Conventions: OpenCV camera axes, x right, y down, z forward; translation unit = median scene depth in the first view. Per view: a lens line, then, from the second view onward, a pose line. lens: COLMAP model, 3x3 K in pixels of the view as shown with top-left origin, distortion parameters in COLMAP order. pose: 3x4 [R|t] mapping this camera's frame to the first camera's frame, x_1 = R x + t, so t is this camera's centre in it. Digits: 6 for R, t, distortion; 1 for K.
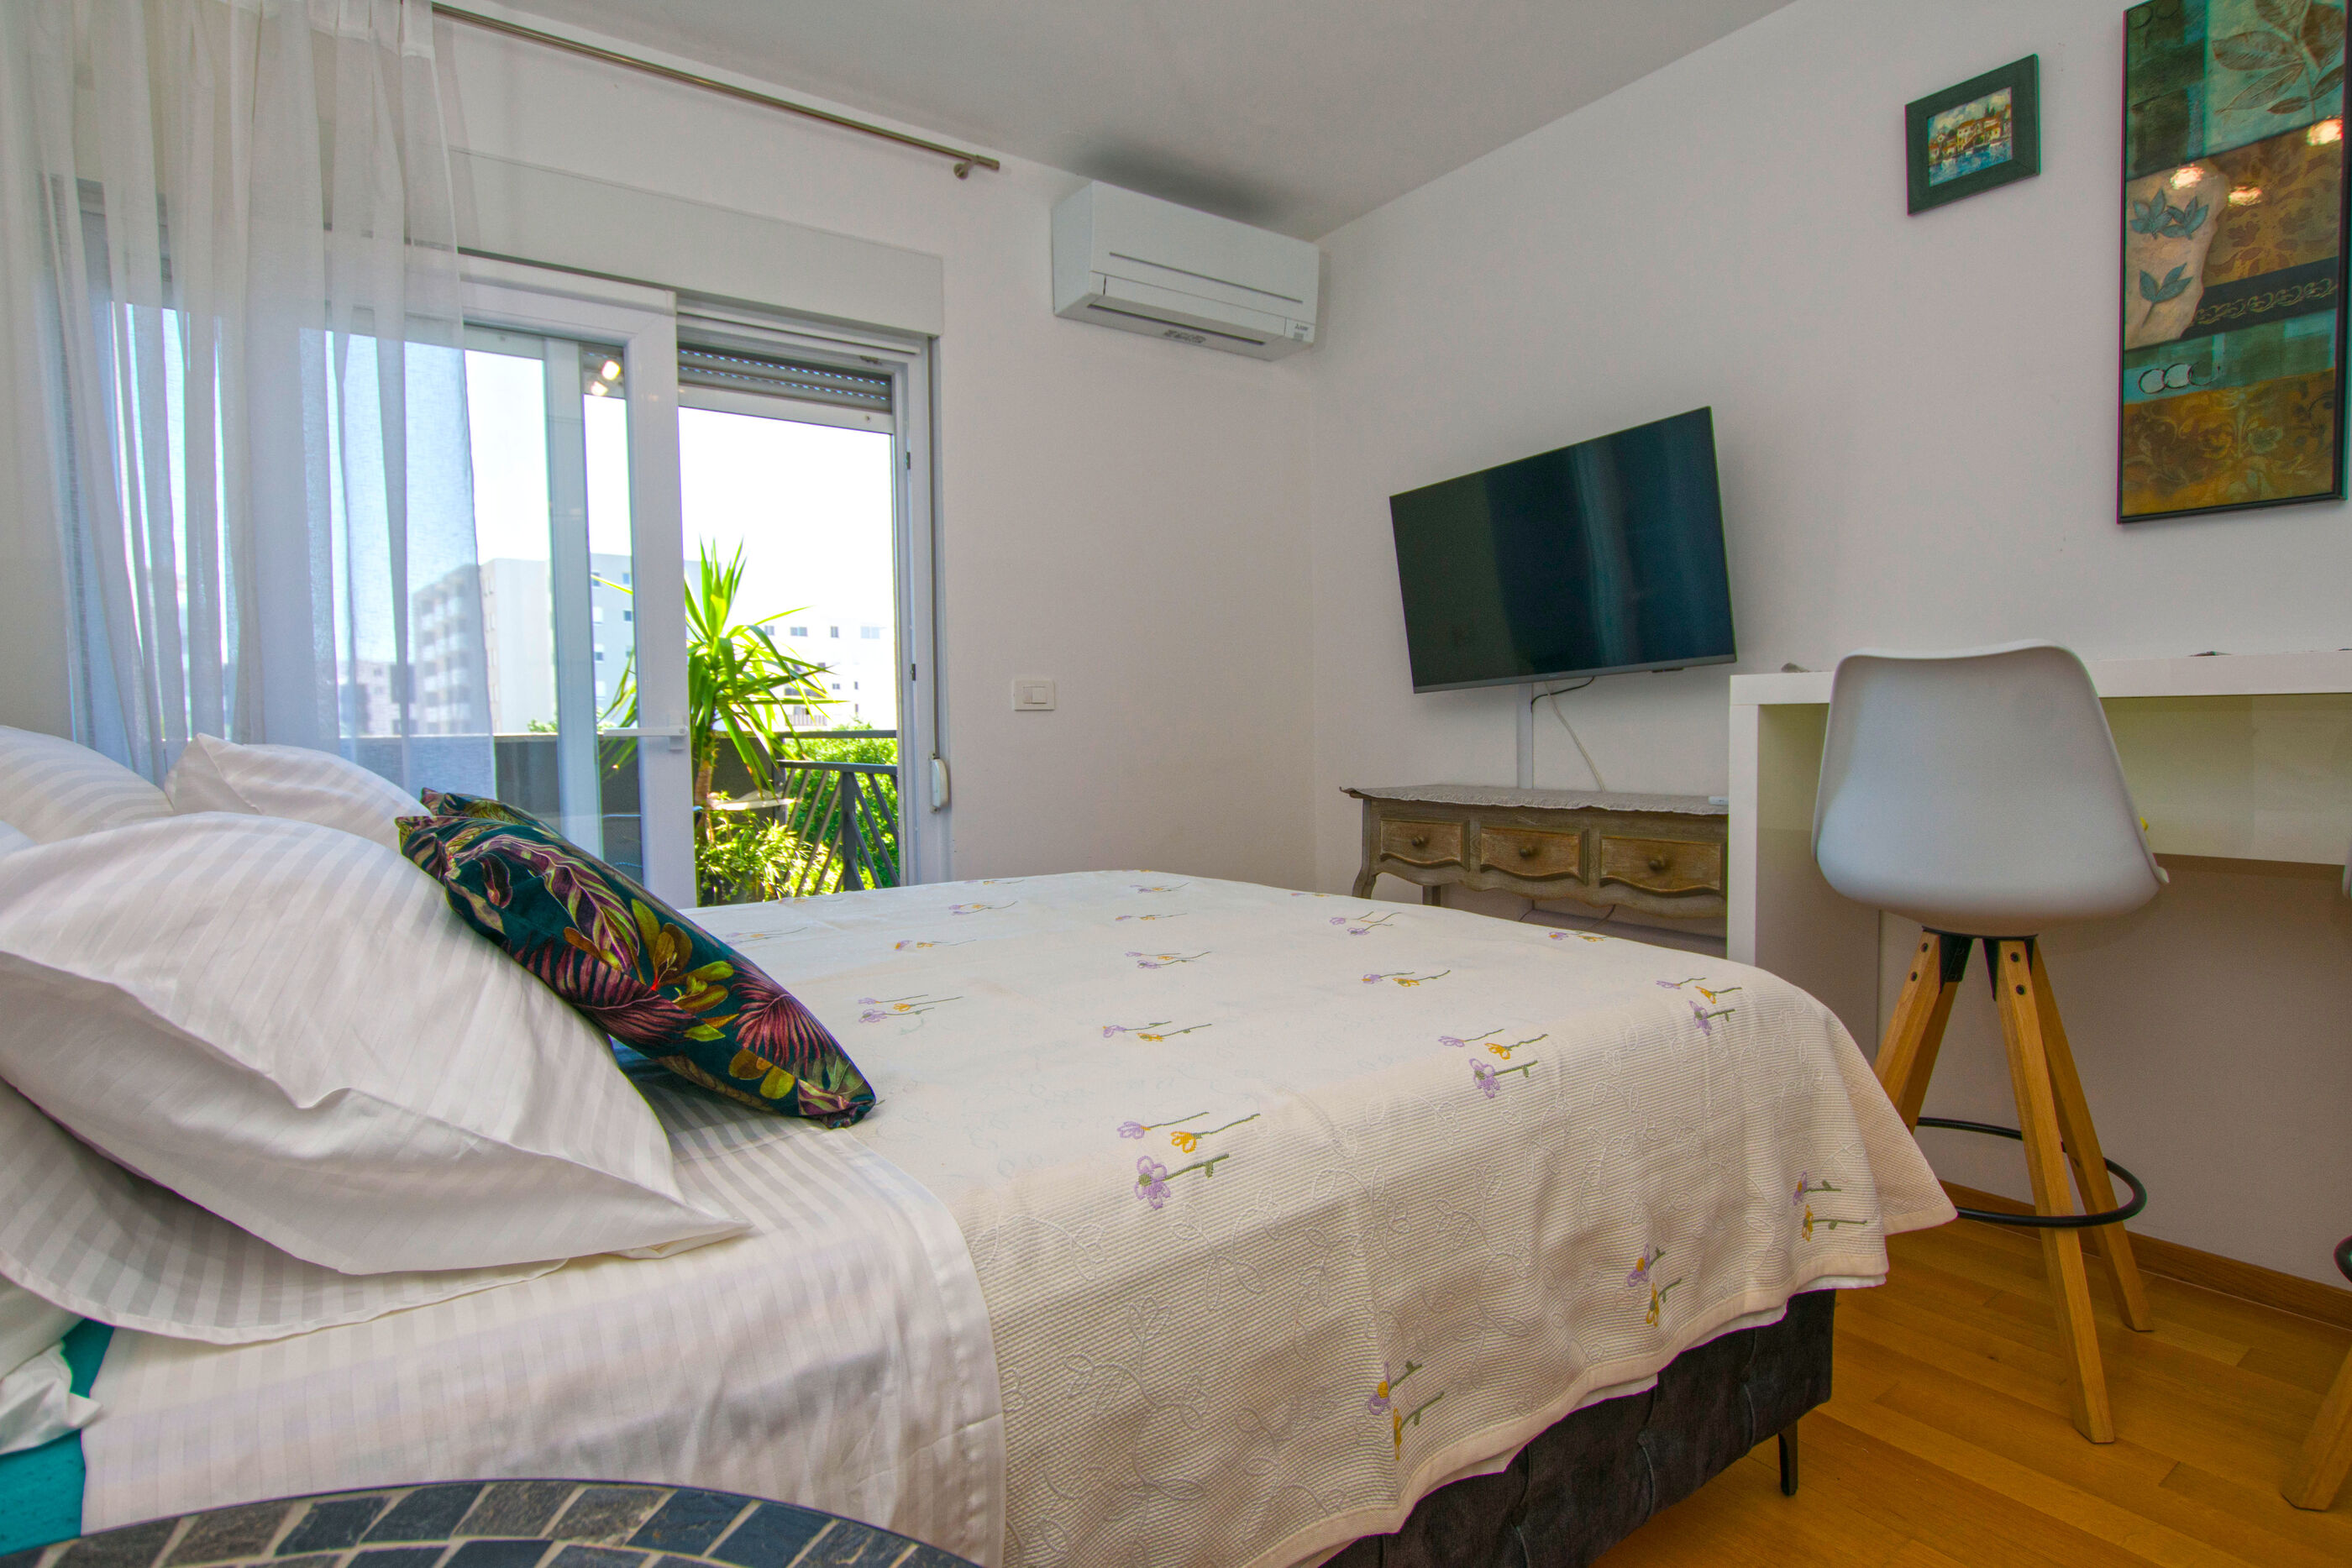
lens RADIAL K [[1182.5, 0, 1176.0], [0, 1182.5, 784.0], [0, 0, 1]] dist [-0.019661, 0.000531]
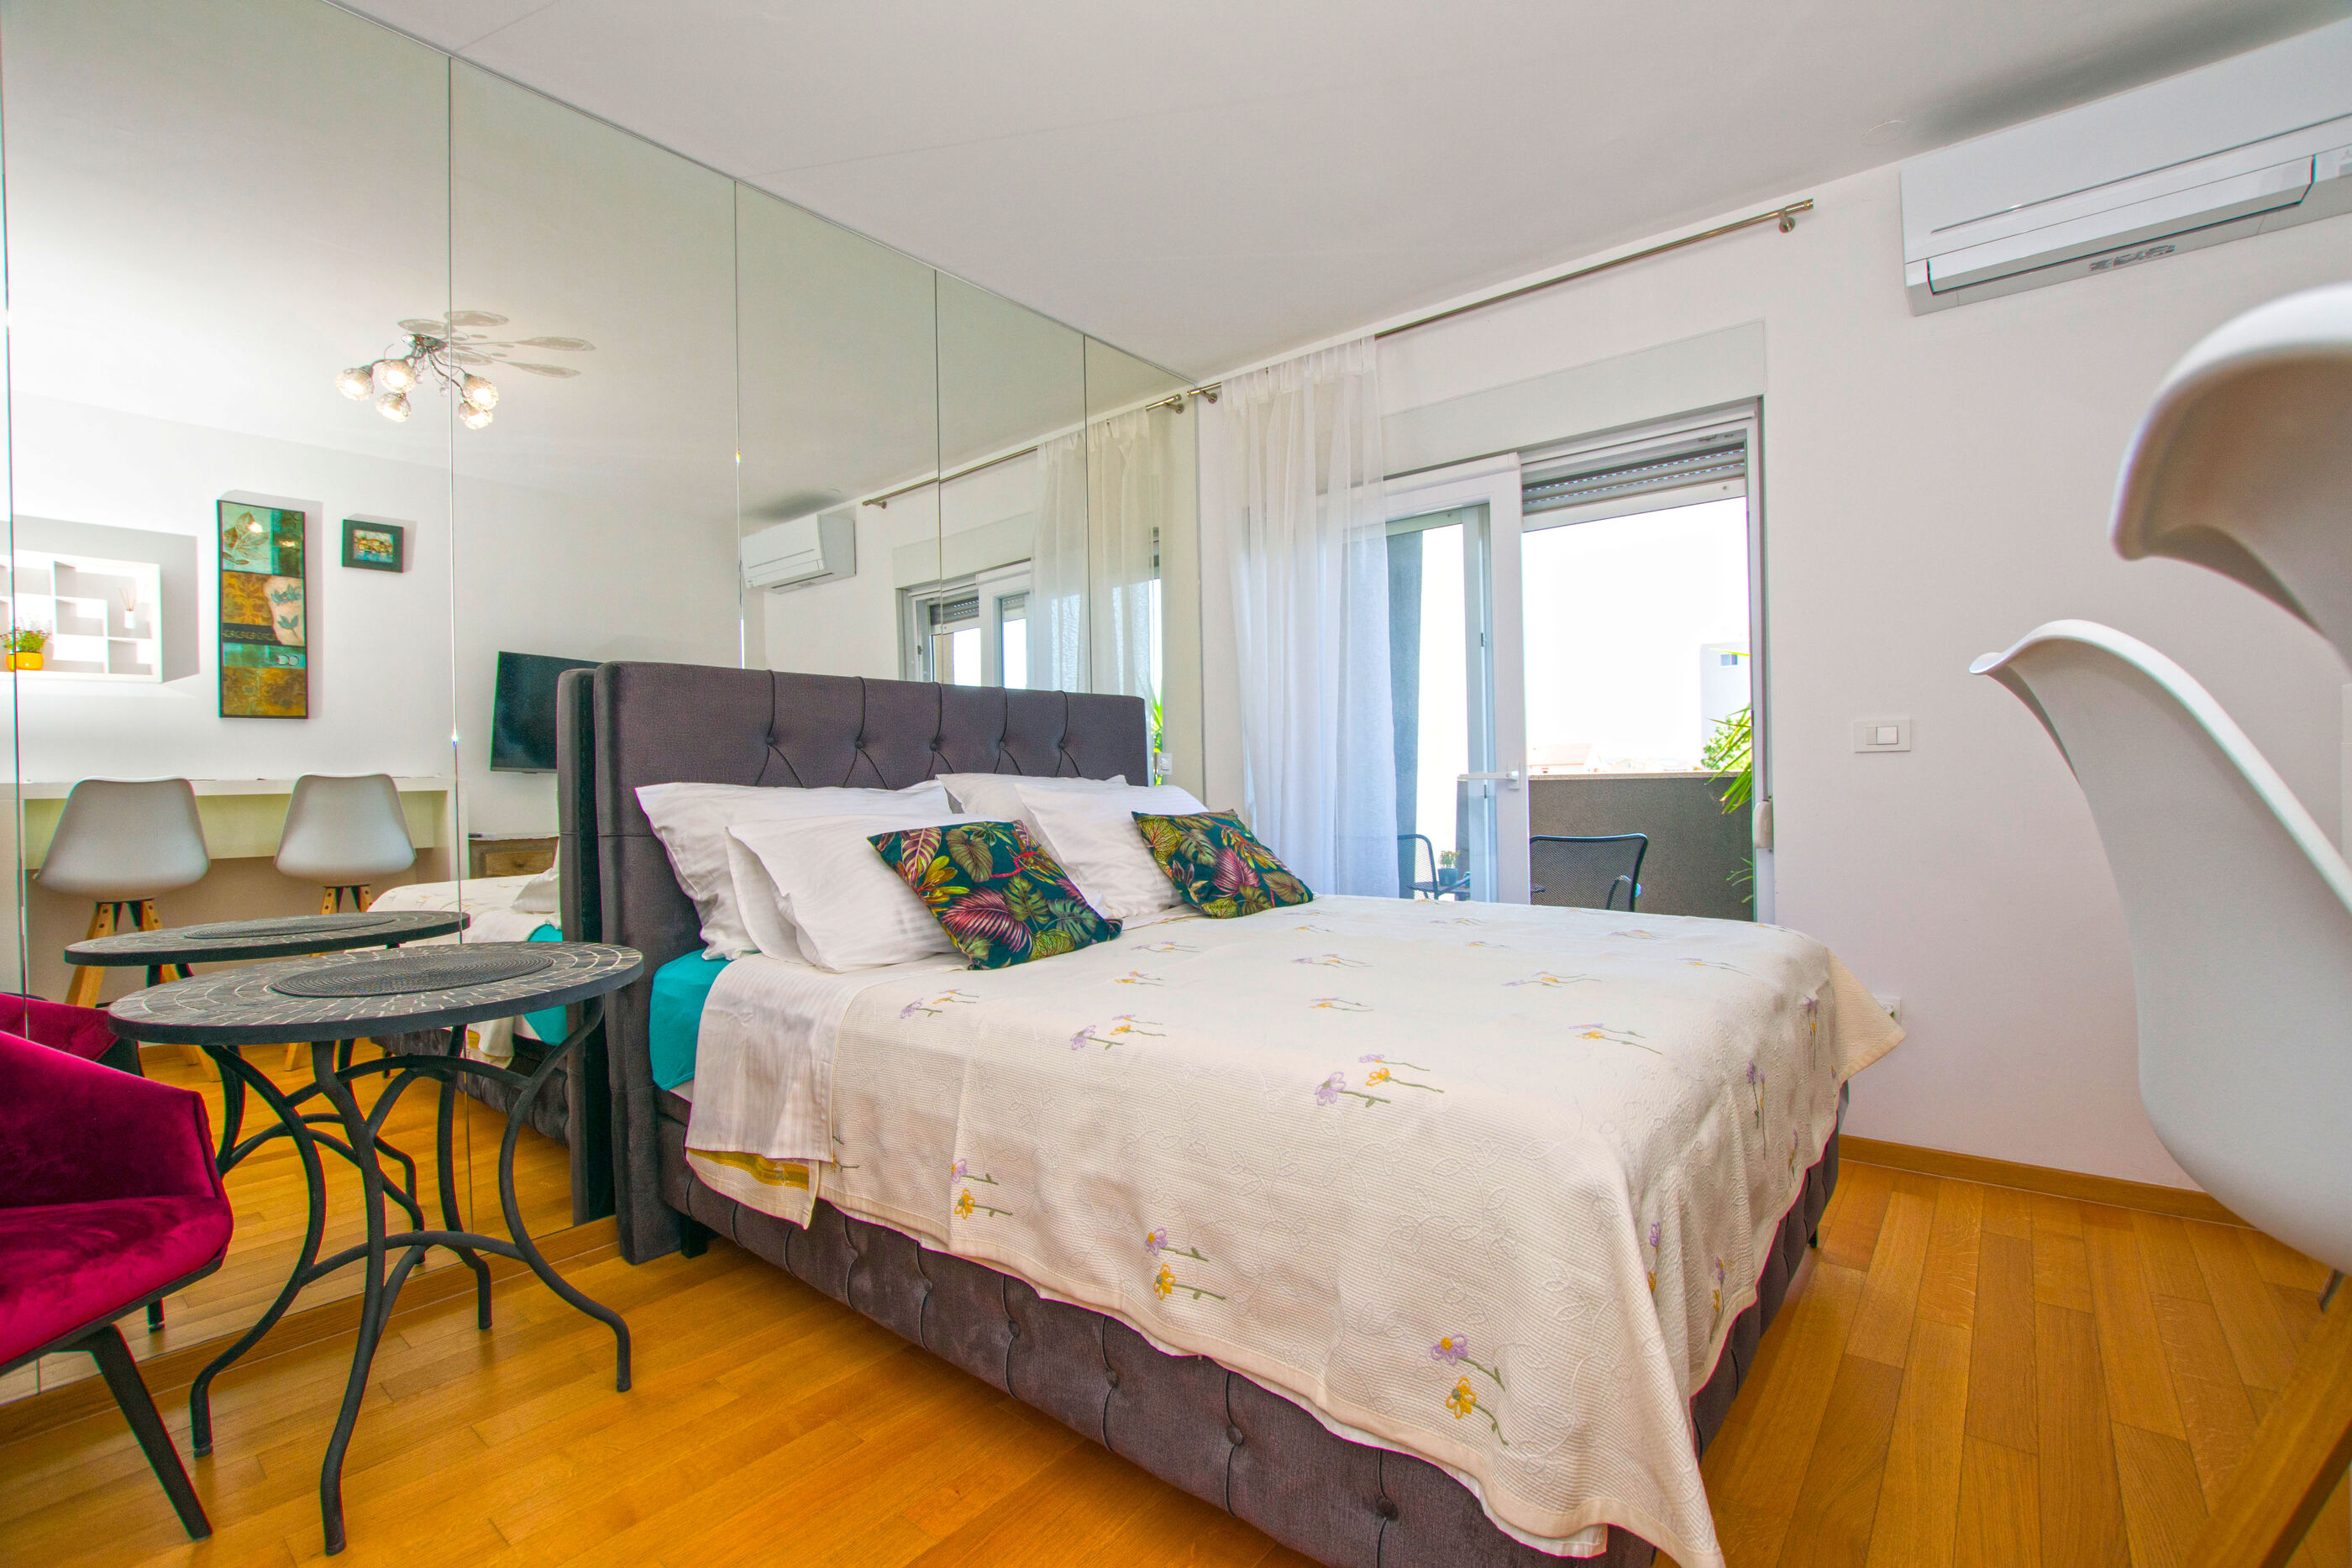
lens RADIAL K [[1032.9, 0, 1176.0], [0, 1032.9, 784.0], [0, 0, 1]] dist [-0.025741, 0.000158]
pose [[0.265312, 0.011528, -0.964094, 0.732144], [-0.033595, 0.999432, 0.002706, -0.030714], [0.963577, 0.031670, 0.265549, 0.378181]]
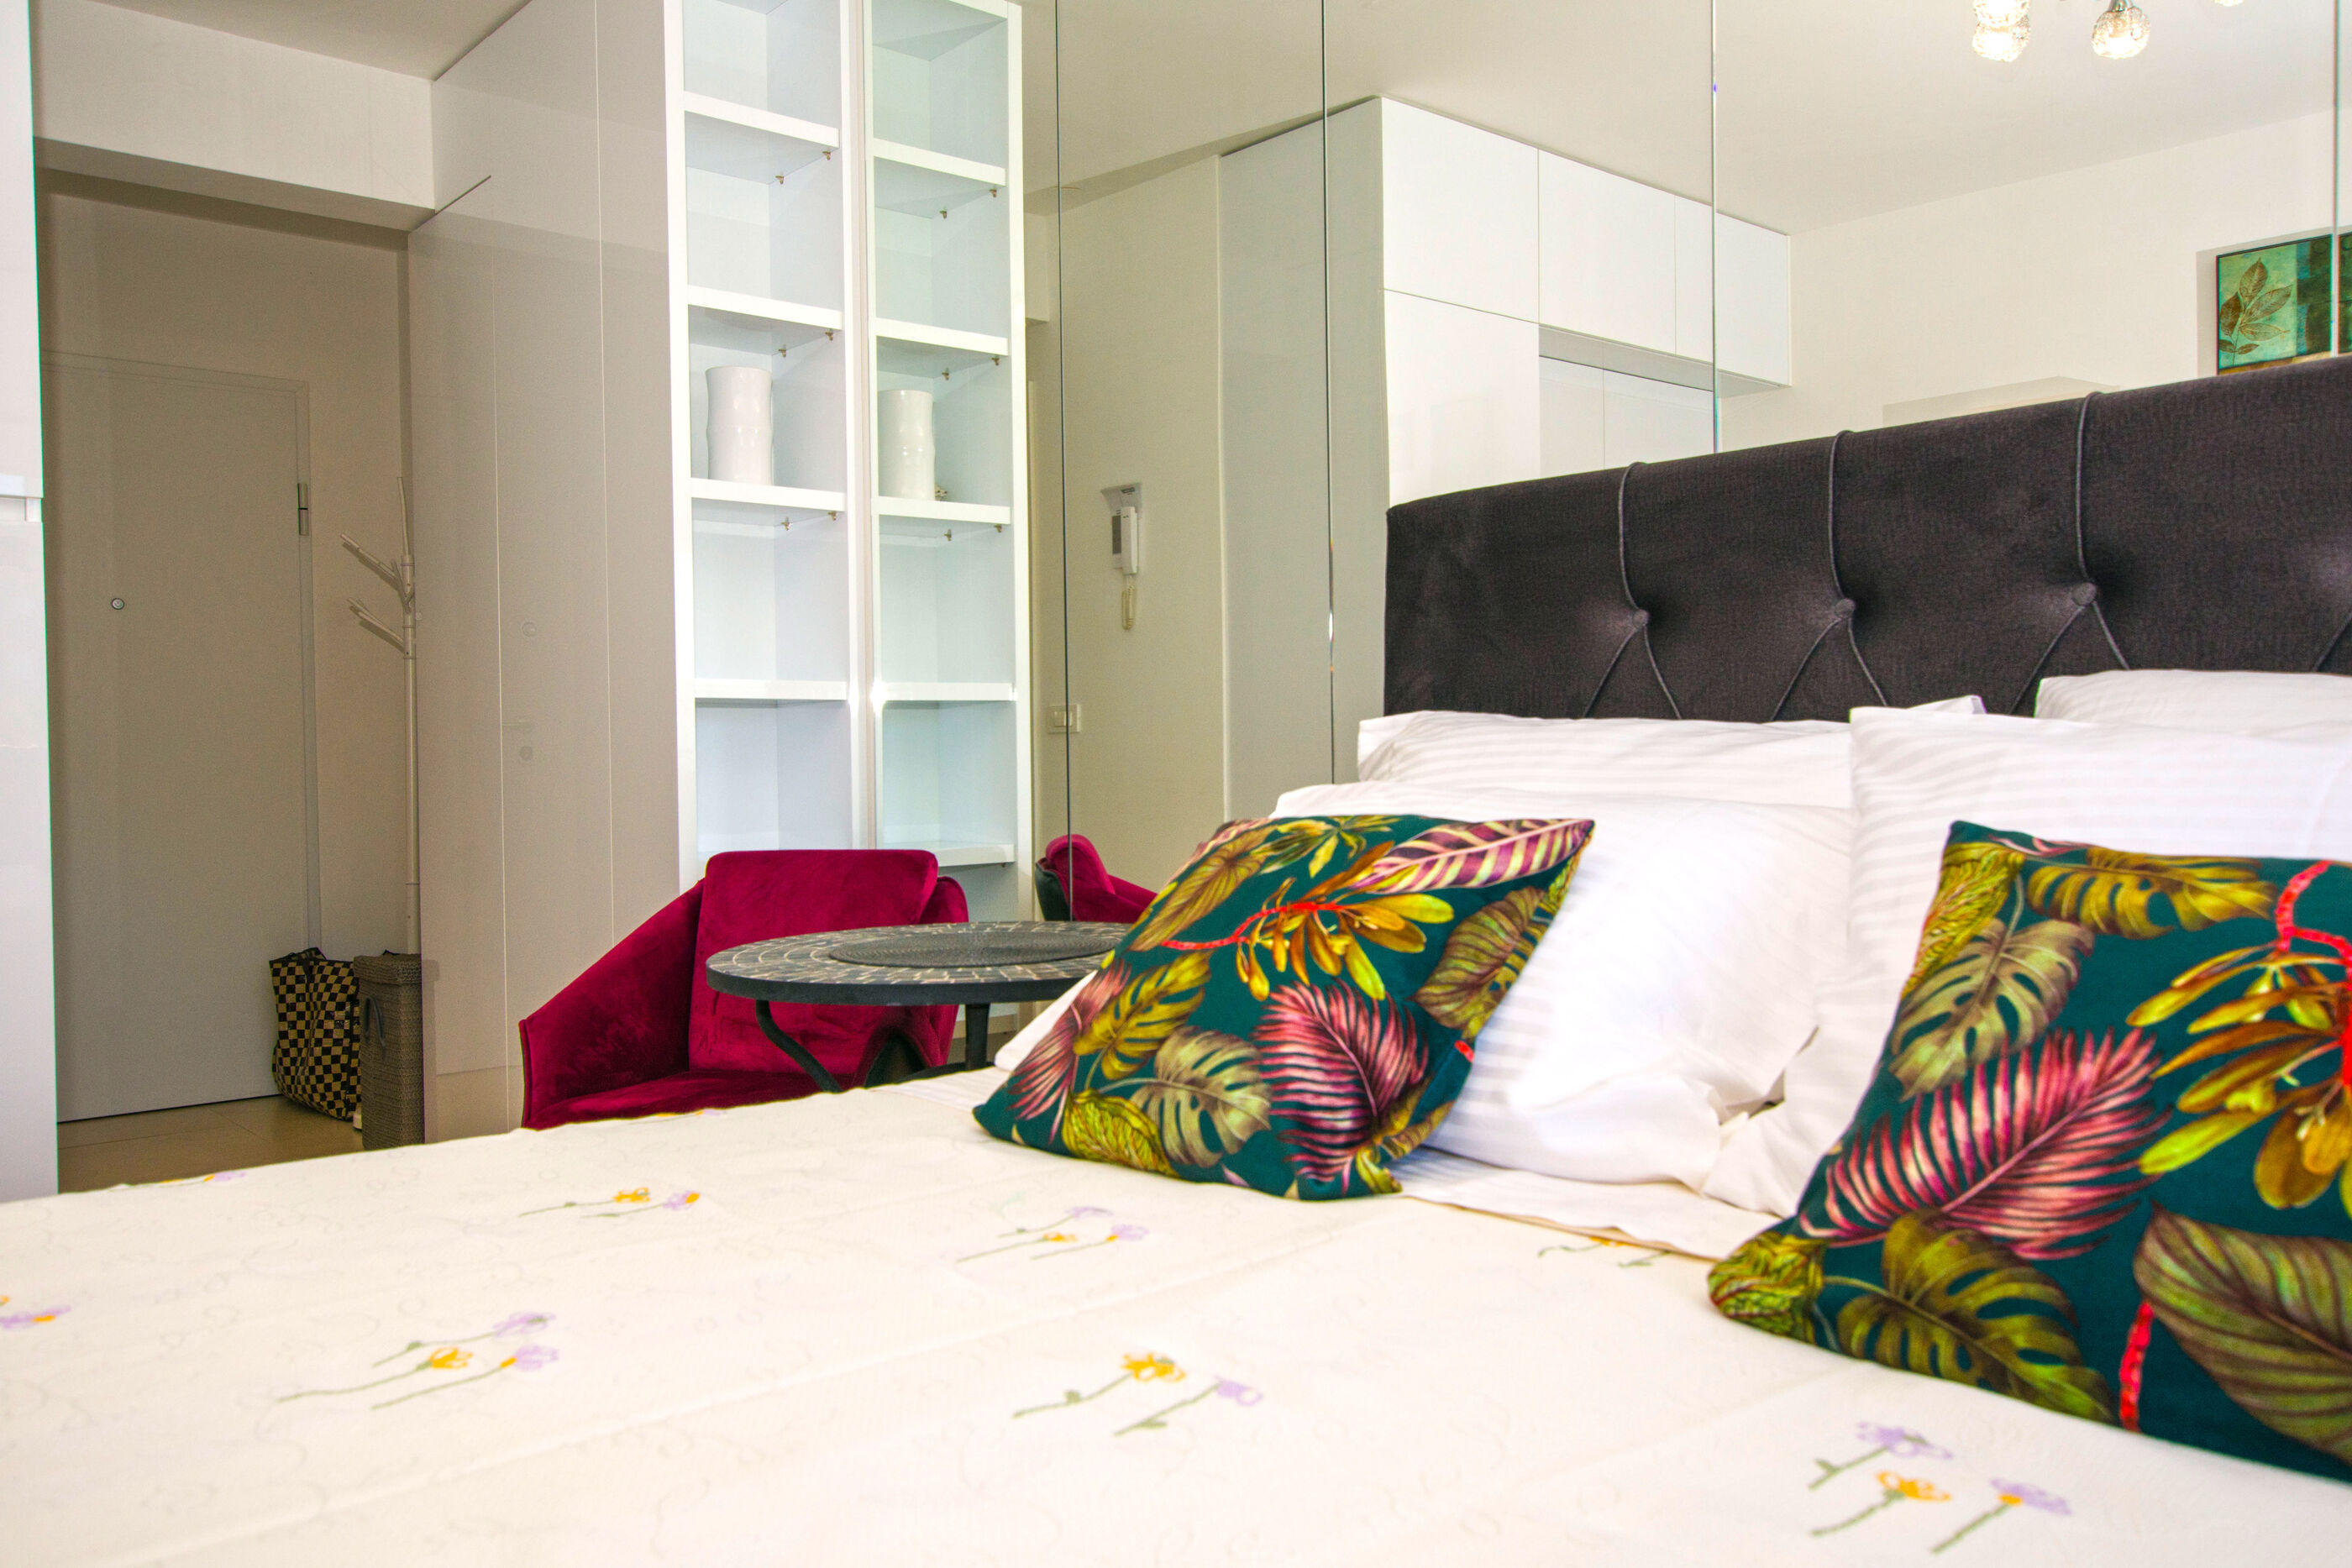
lens RADIAL K [[1793.8, 0, 1179.0], [0, 1793.8, 772.1], [0, 0, 1]] dist [-0.001152, 0.002557]
pose [[-0.995399, 0.024007, -0.092759, -0.131298], [0.018365, 0.997956, 0.061211, -0.046131], [0.094038, 0.059226, -0.993805, 1.121116]]
